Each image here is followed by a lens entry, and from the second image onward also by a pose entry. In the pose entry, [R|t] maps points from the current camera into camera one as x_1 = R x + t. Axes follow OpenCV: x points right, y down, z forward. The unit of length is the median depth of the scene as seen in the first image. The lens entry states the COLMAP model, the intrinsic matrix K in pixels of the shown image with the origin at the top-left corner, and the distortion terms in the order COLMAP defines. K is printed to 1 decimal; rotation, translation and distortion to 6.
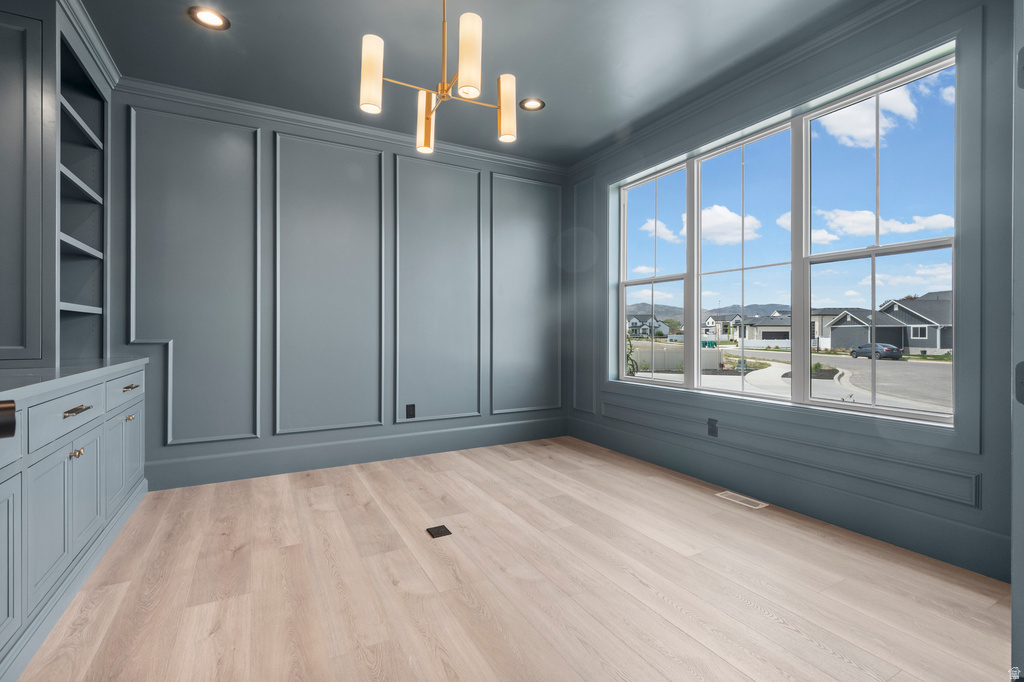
lens RADIAL K [[469.2, 0, 511.1], [0, 469.2, 334.1], [0, 0, 1]] dist [0.007712, -0.000104]
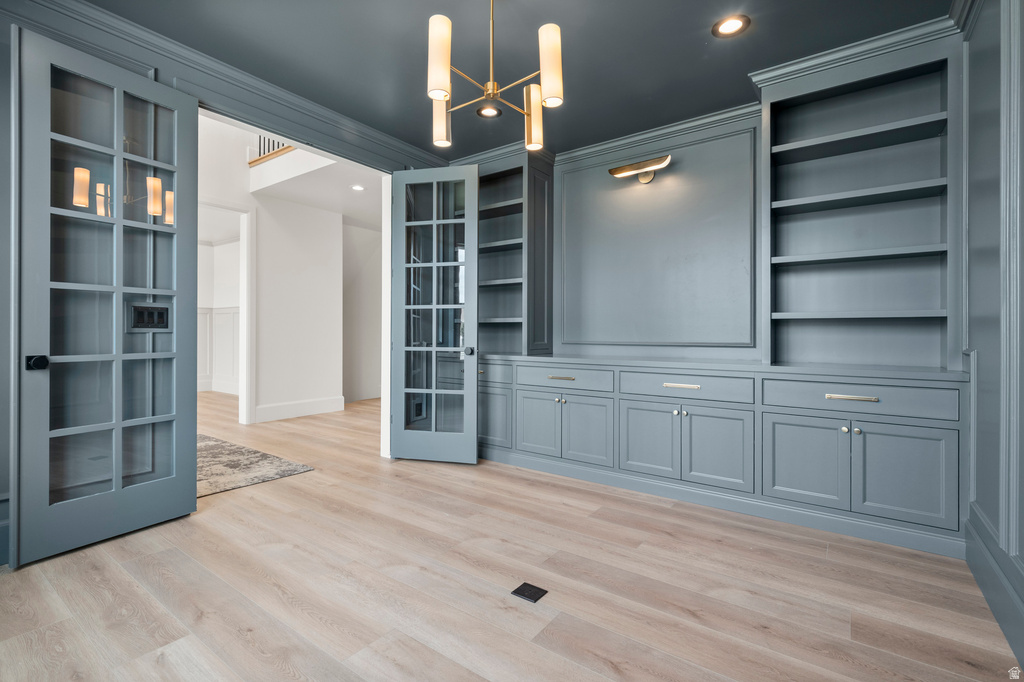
lens RADIAL K [[469.2, 0, 512.7], [0, 469.2, 335.7], [0, 0, 1]] dist [0.007712, -0.000104]
pose [[-0.903868, -0.002492, -0.427803, 0.230387], [-0.006323, 0.999952, 0.007535, -0.013748], [0.427764, 0.009516, -0.903840, 1.882125]]
